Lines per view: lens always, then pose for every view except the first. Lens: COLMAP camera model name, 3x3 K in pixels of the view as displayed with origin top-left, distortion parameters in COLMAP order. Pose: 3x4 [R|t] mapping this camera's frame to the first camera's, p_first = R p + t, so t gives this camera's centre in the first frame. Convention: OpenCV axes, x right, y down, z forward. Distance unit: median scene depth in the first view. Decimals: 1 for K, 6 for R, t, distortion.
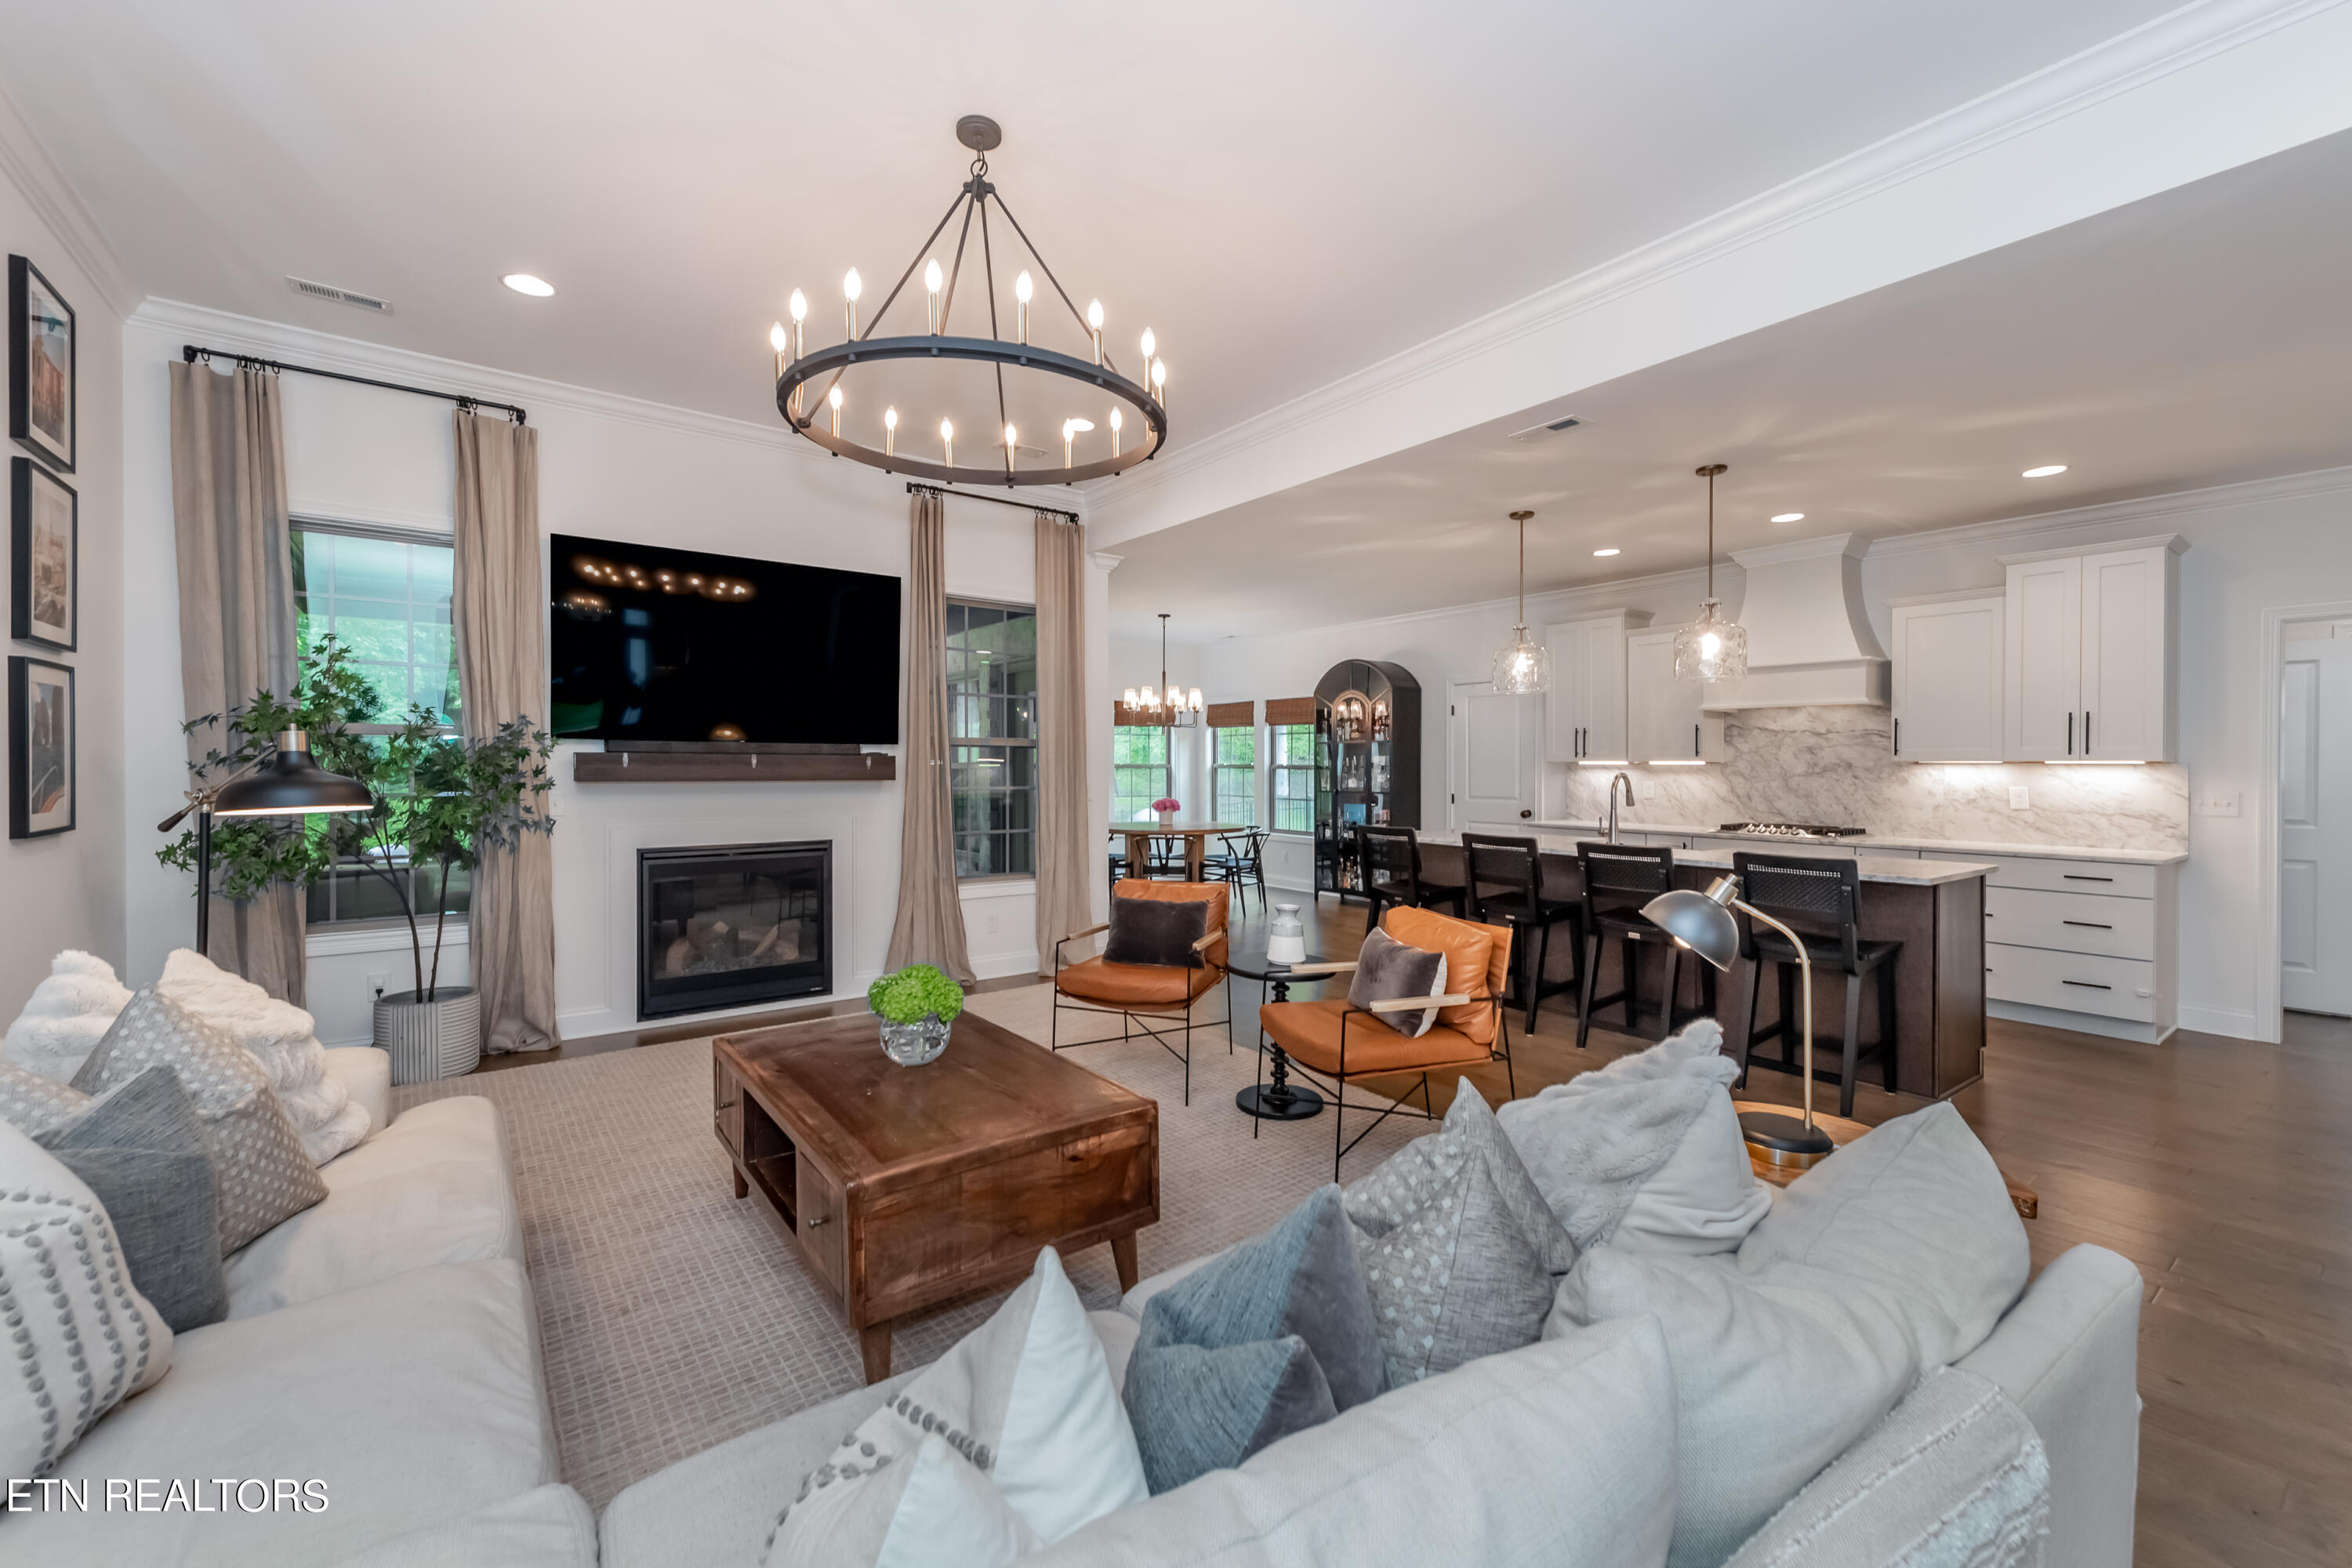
lens RADIAL K [[857.3, 0, 1195.1], [0, 857.3, 769.7], [0, 0, 1]] dist [-0.000071, 0.000002]
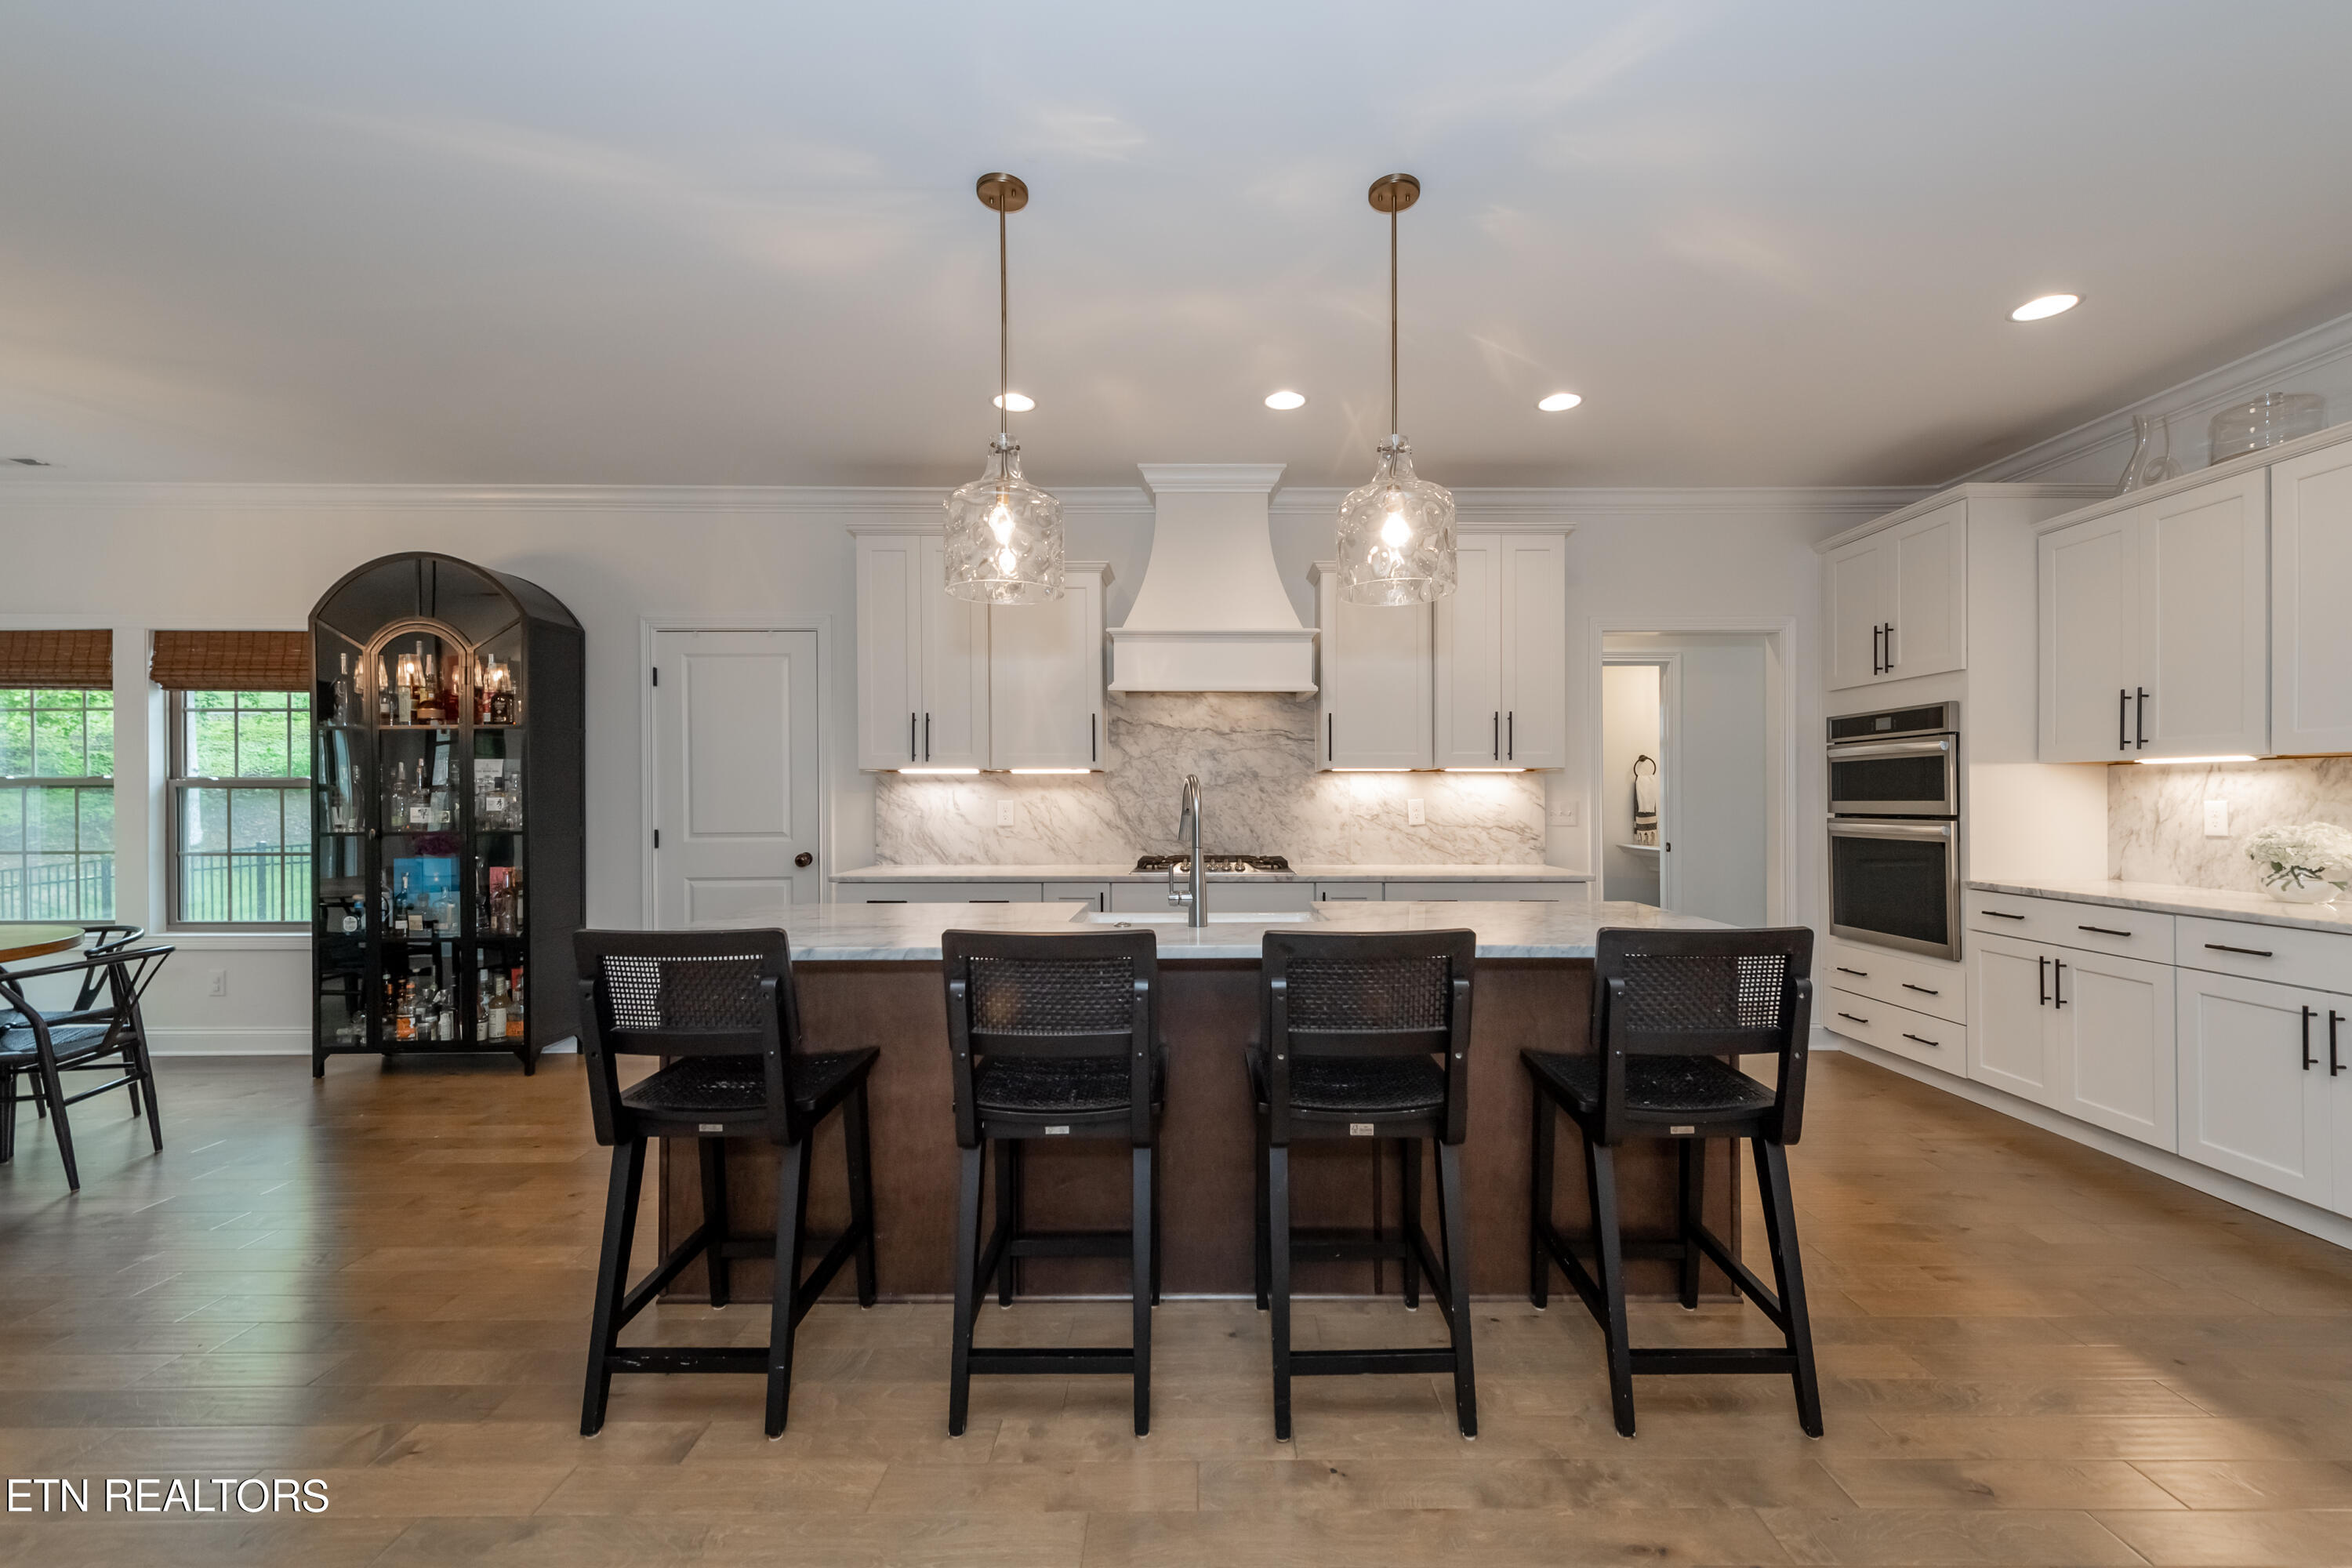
lens RADIAL K [[934.2, 0, 1158.7], [0, 934.2, 792.8], [0, 0, 1]] dist [0.011663, 0.000552]
pose [[0.624922, -0.007784, 0.780649, 0.043630], [0.007562, 0.999964, 0.003918, 0.006421], [-0.780651, 0.003455, 0.624958, 0.506674]]
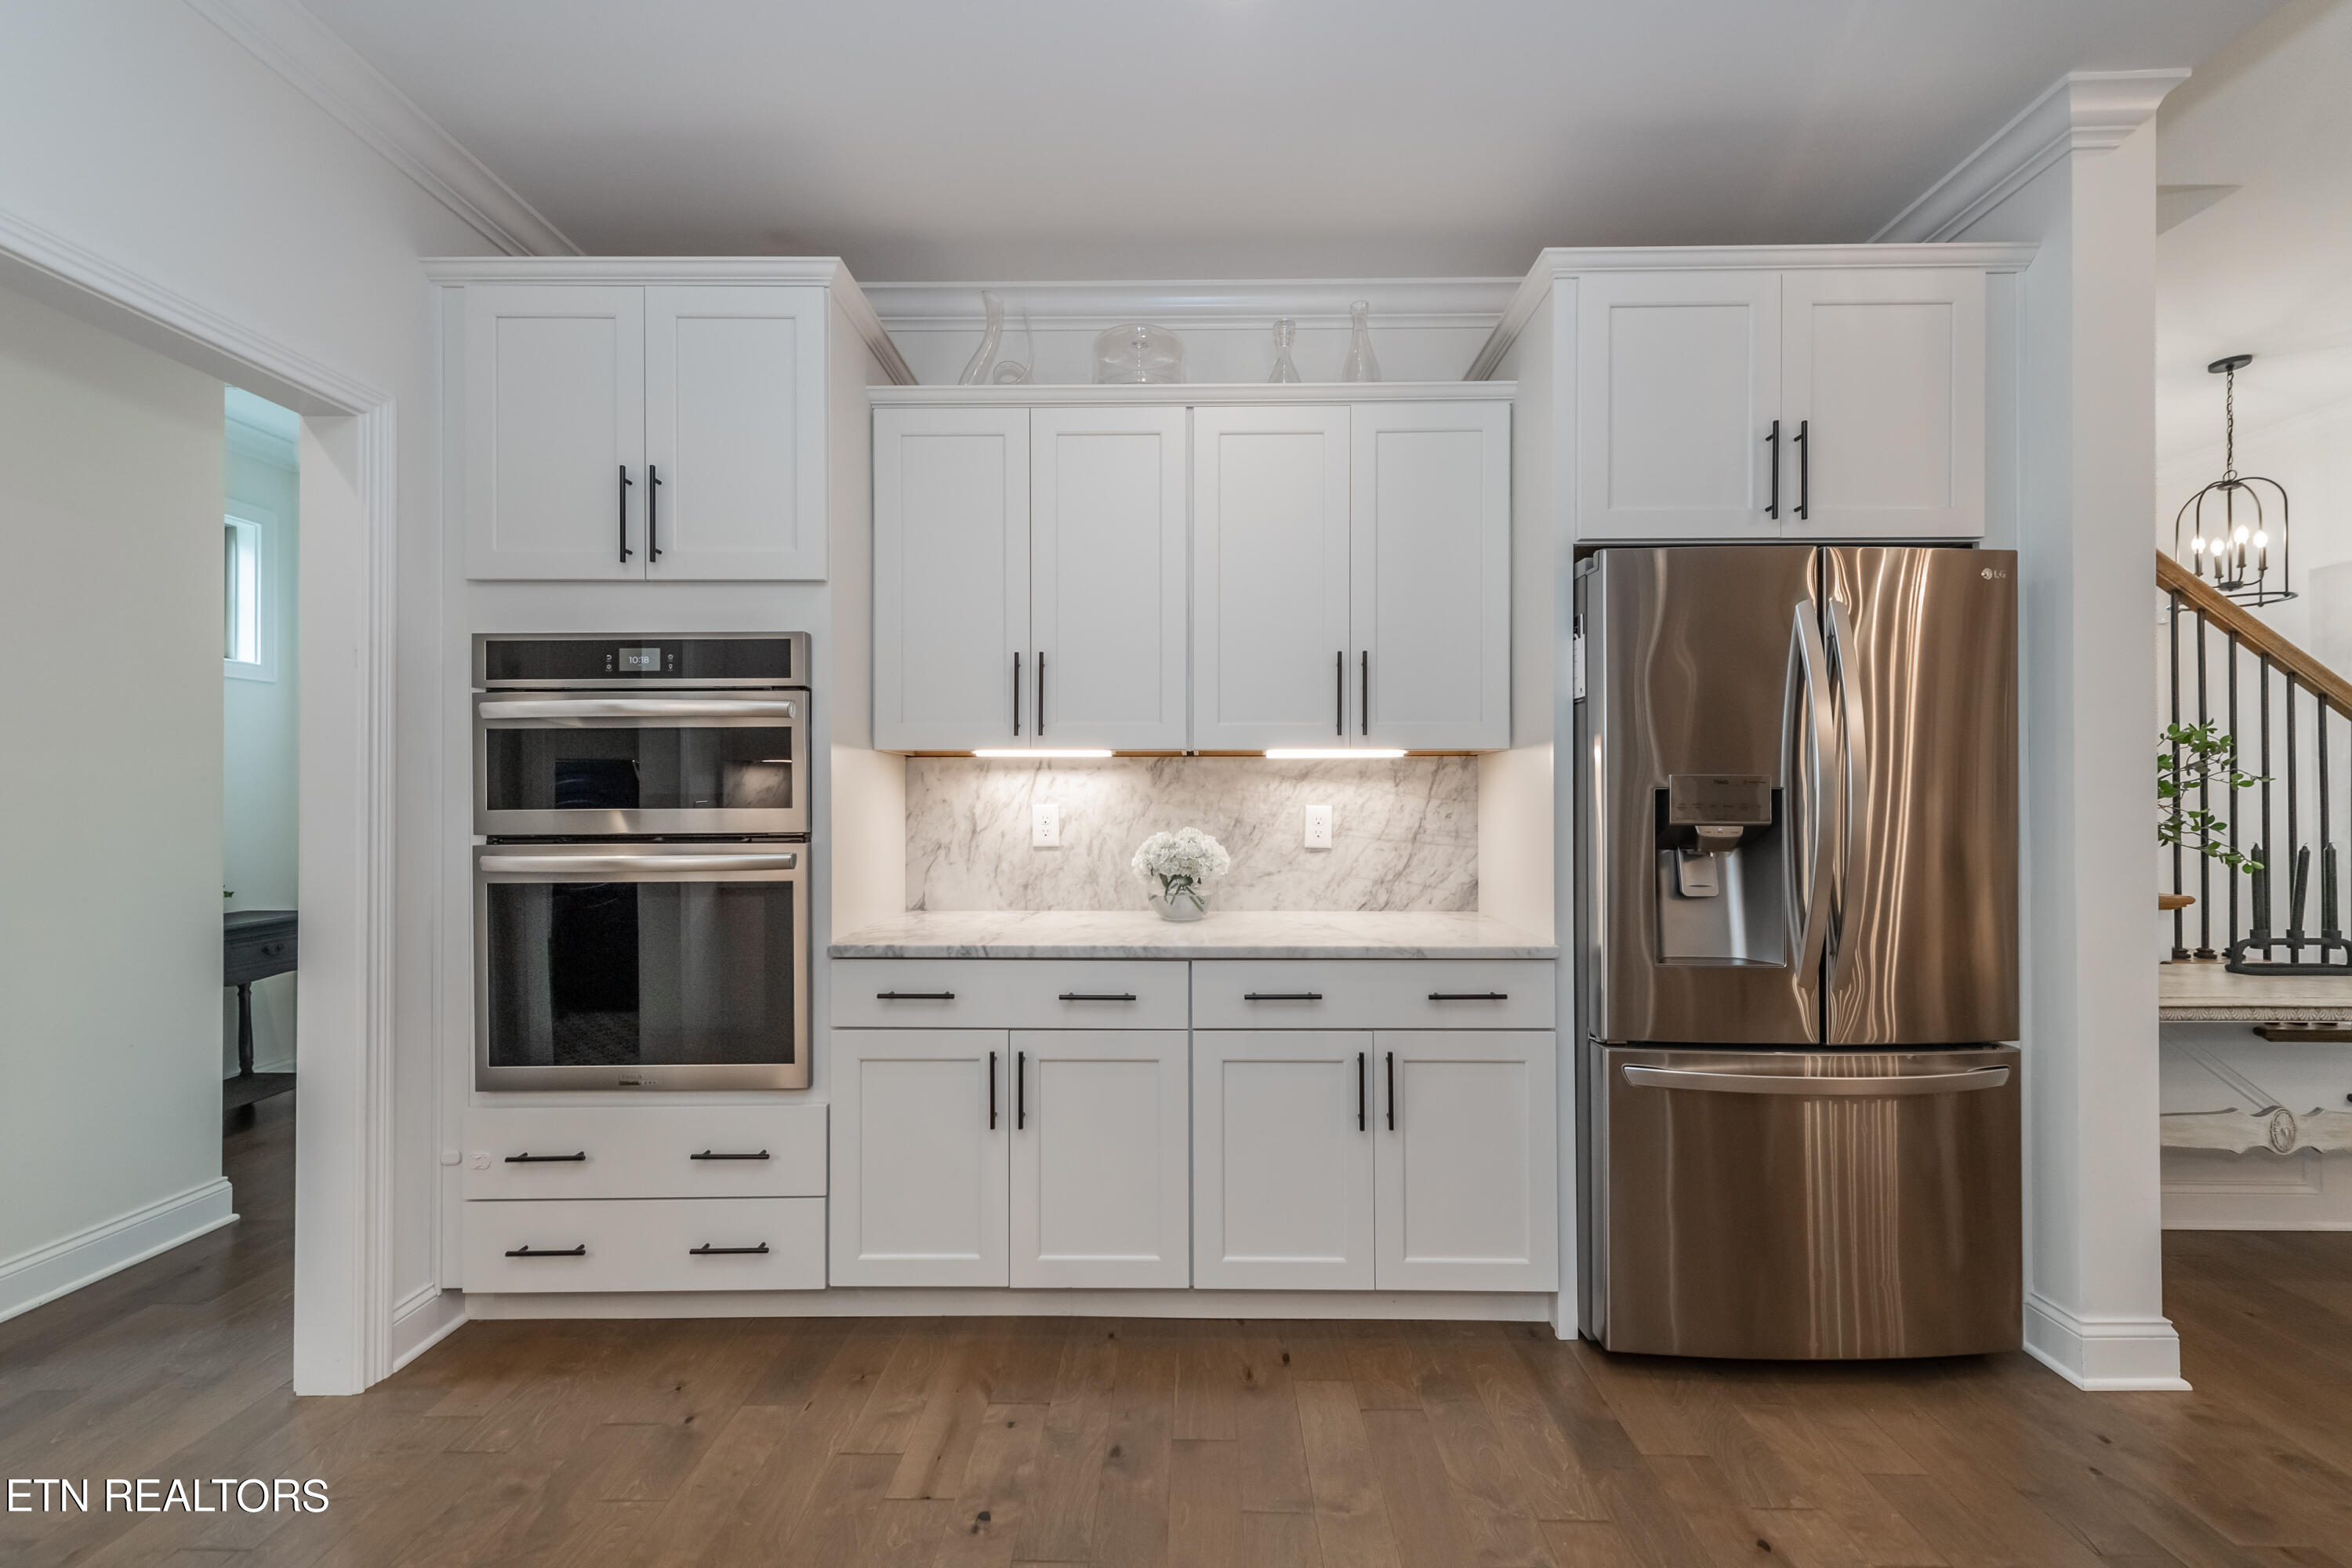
lens RADIAL K [[857.3, 0, 1237.0], [0, 857.3, 791.2], [0, 0, 1]] dist [-0.000071, 0.000002]
pose [[-0.815987, -0.005700, 0.578042, 0.555605], [-0.006878, 0.999976, 0.000150, 0.010987], [-0.578030, -0.003853, -0.816007, 0.660034]]
